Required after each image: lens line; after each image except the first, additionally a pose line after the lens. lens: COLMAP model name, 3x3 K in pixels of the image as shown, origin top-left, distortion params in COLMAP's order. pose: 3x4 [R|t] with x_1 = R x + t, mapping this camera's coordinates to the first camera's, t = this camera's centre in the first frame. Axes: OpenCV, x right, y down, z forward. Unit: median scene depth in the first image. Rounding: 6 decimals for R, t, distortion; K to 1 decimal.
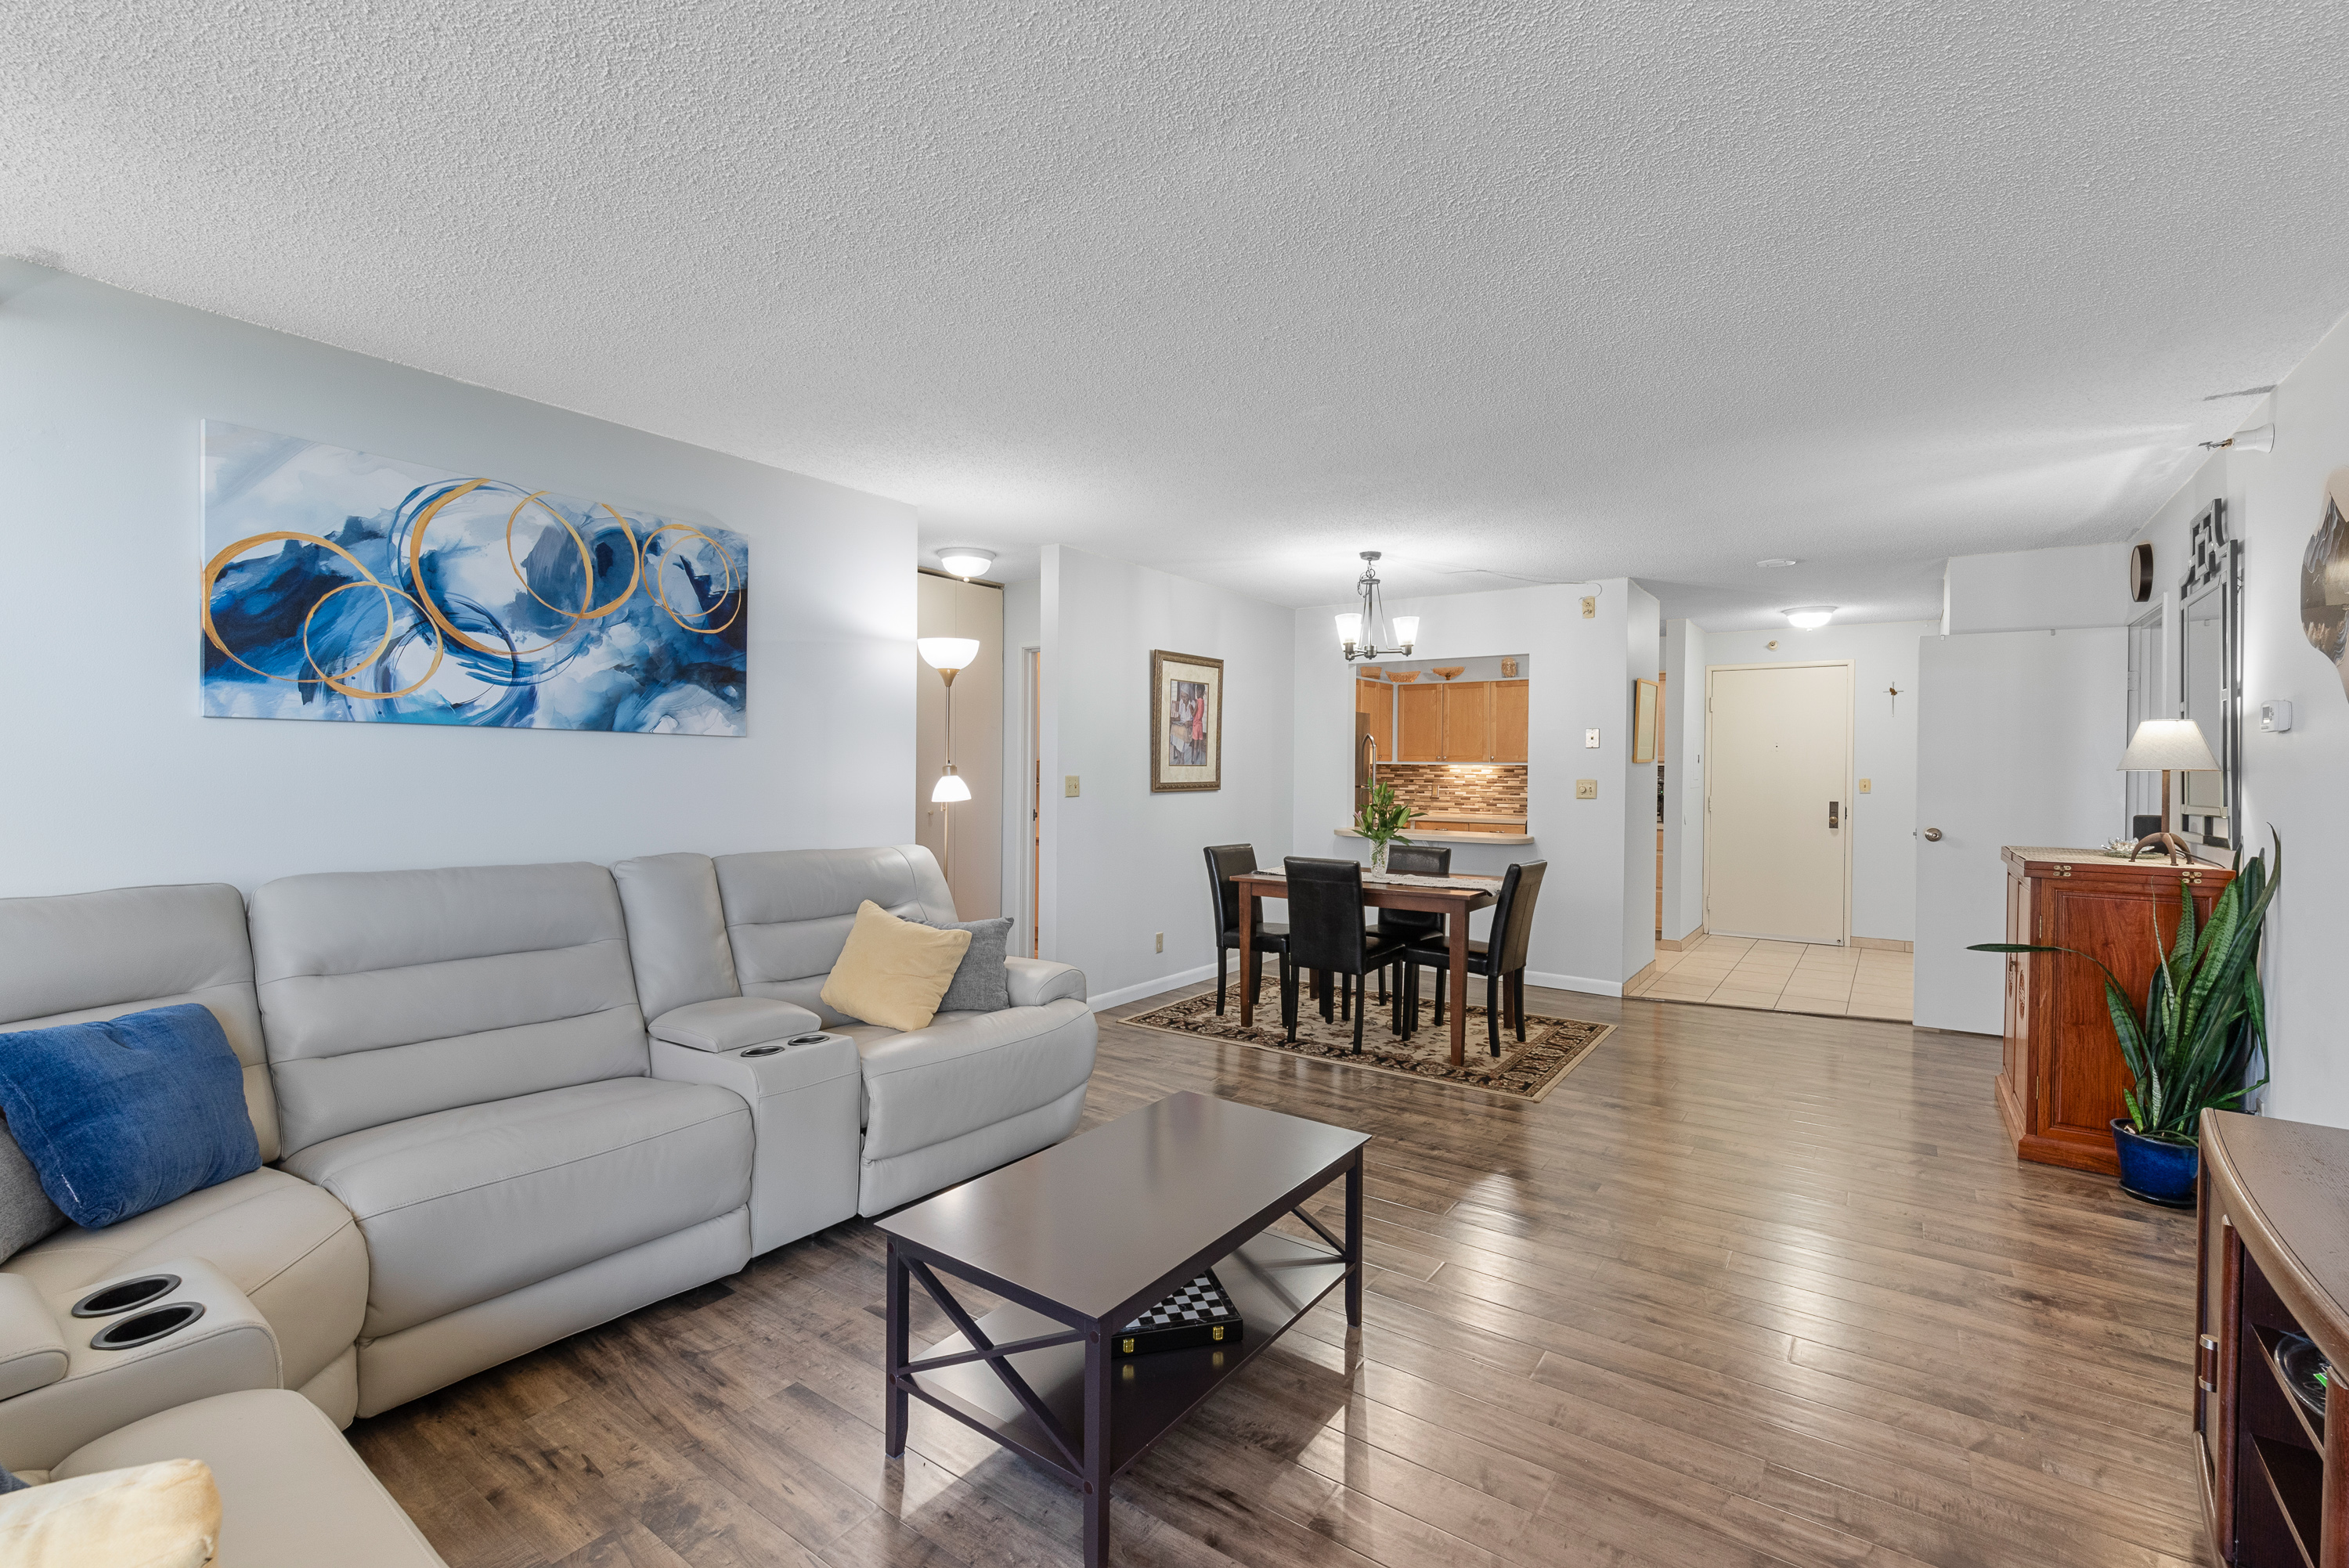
lens RADIAL K [[1025.4, 0, 1164.3], [0, 1025.4, 786.3], [0, 0, 1]] dist [0.001245, -0.000819]
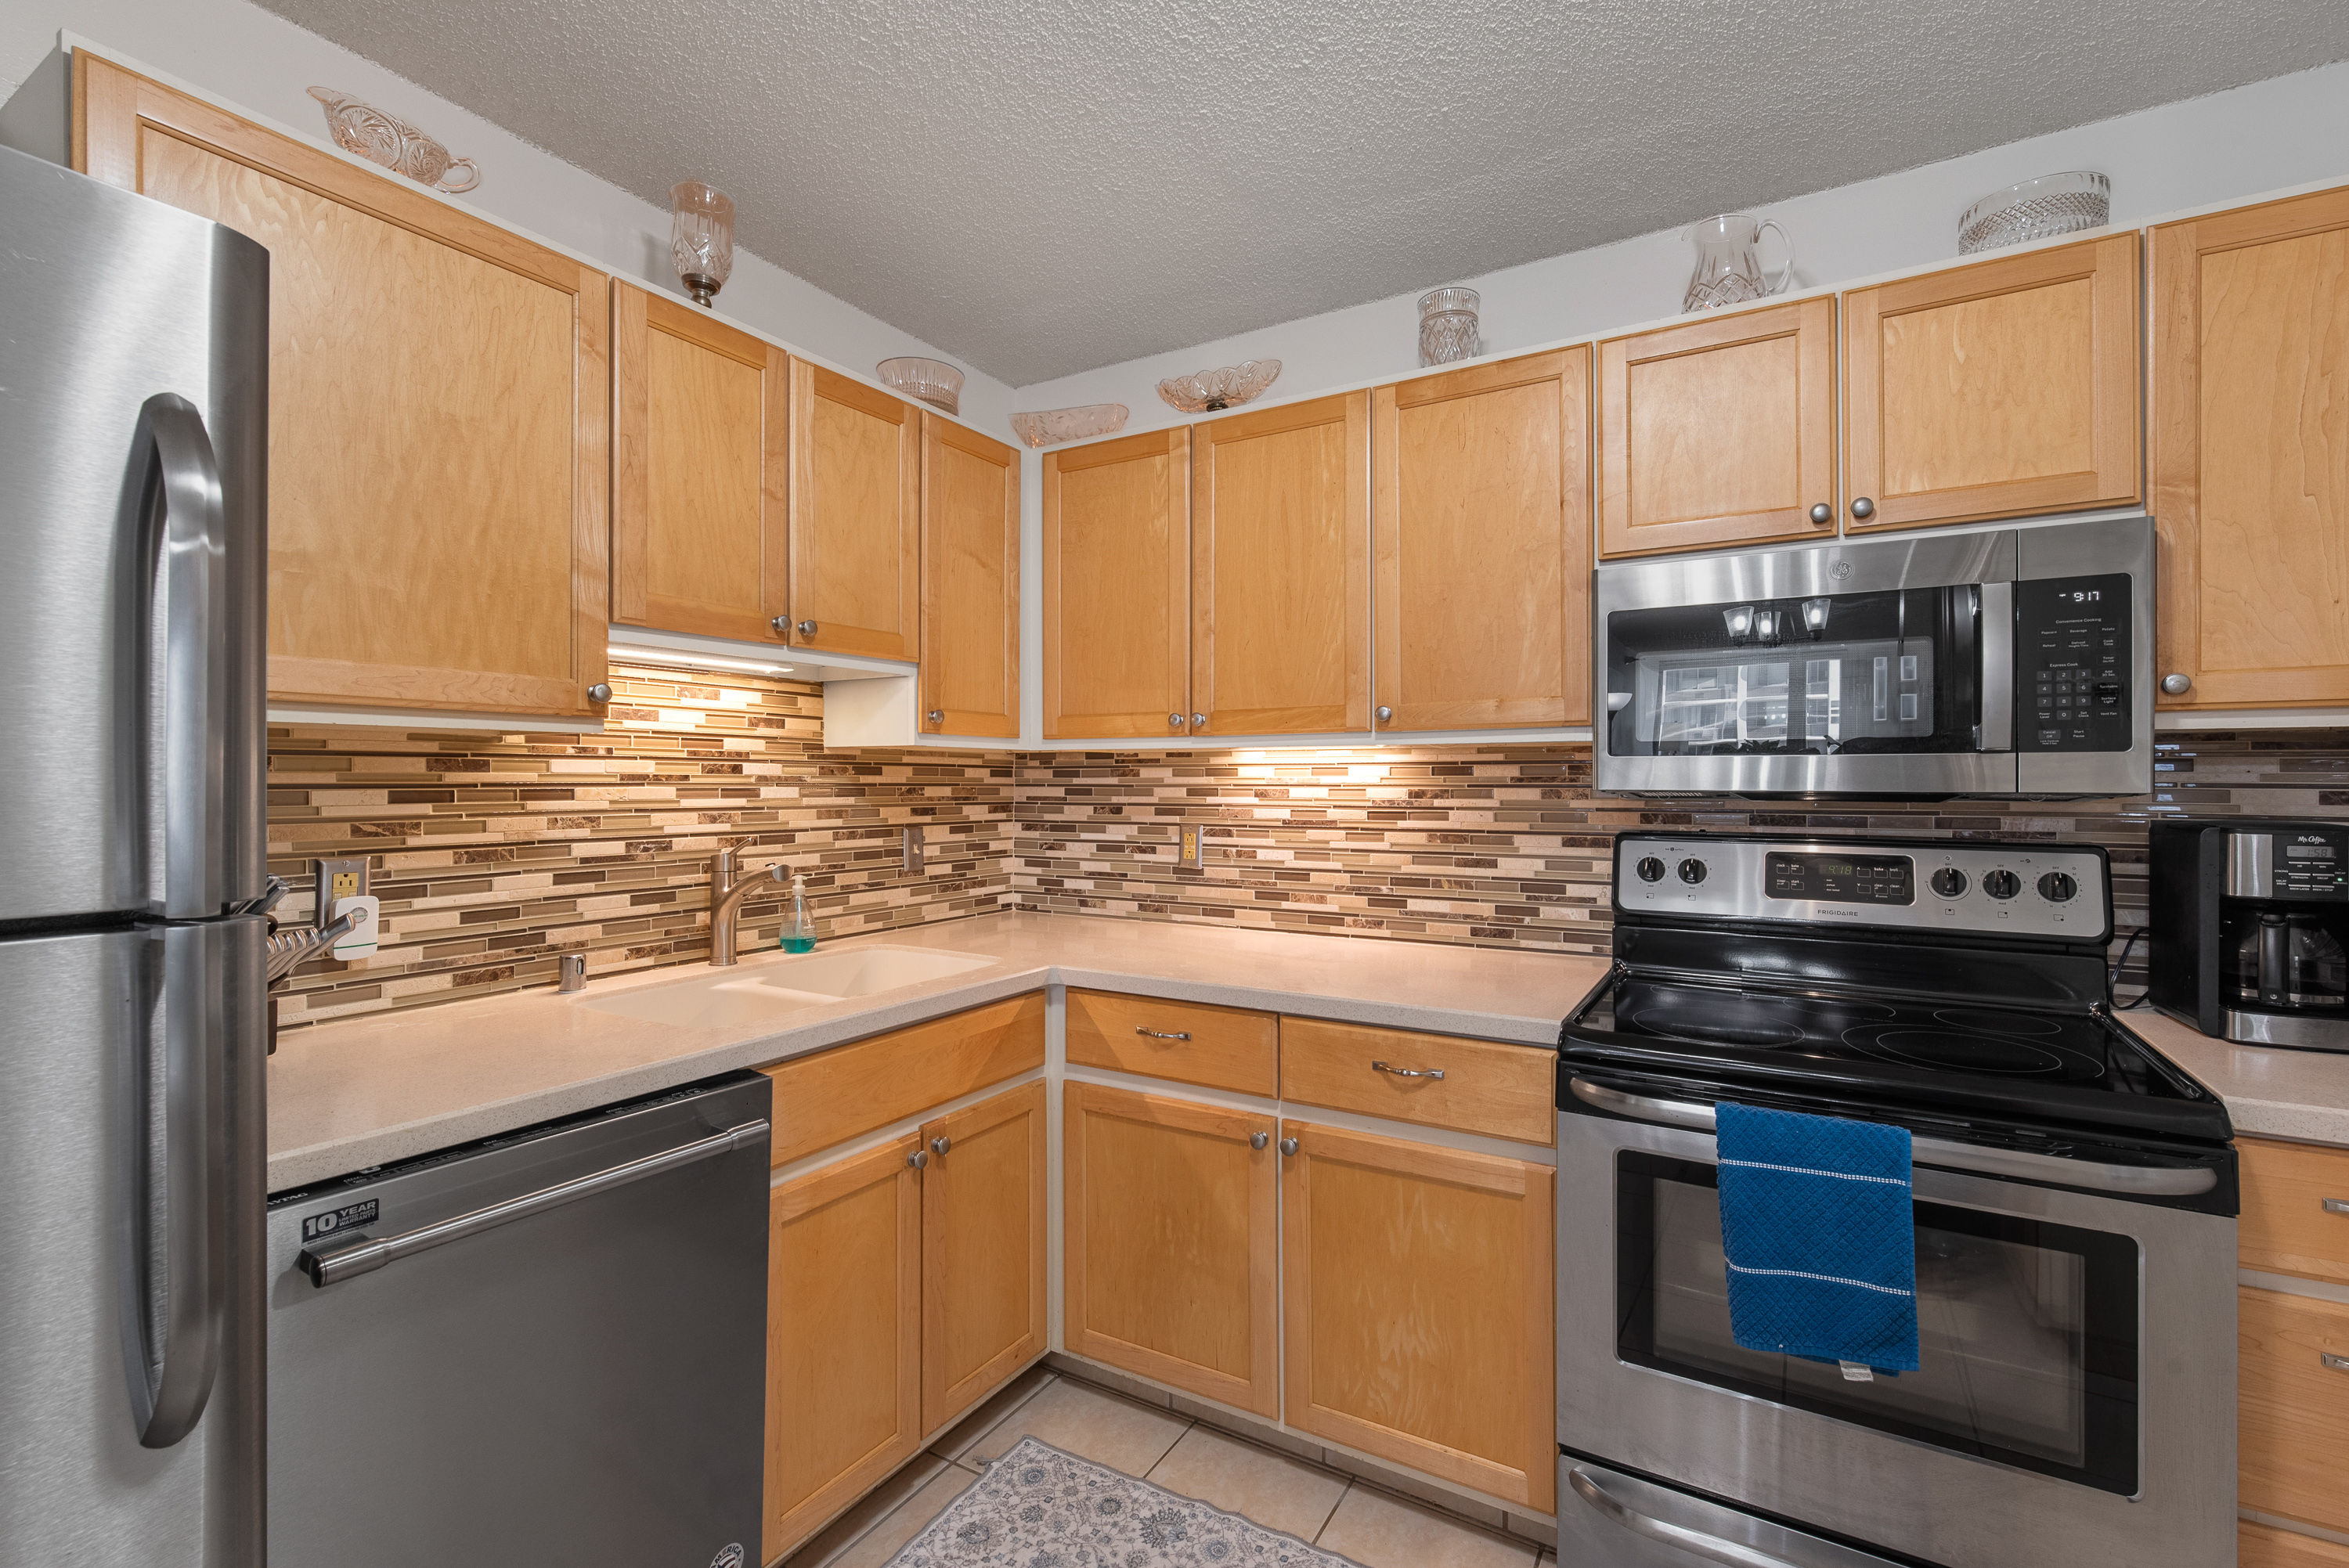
lens RADIAL K [[1025.4, 0, 1182.4], [0, 1025.4, 783.3], [0, 0, 1]] dist [0.001245, -0.000819]
pose [[0.994492, -0.012275, 0.104093, 0.237133], [0.013832, 0.999803, -0.014254, -0.008367], [-0.103898, 0.015616, 0.994465, 0.735188]]
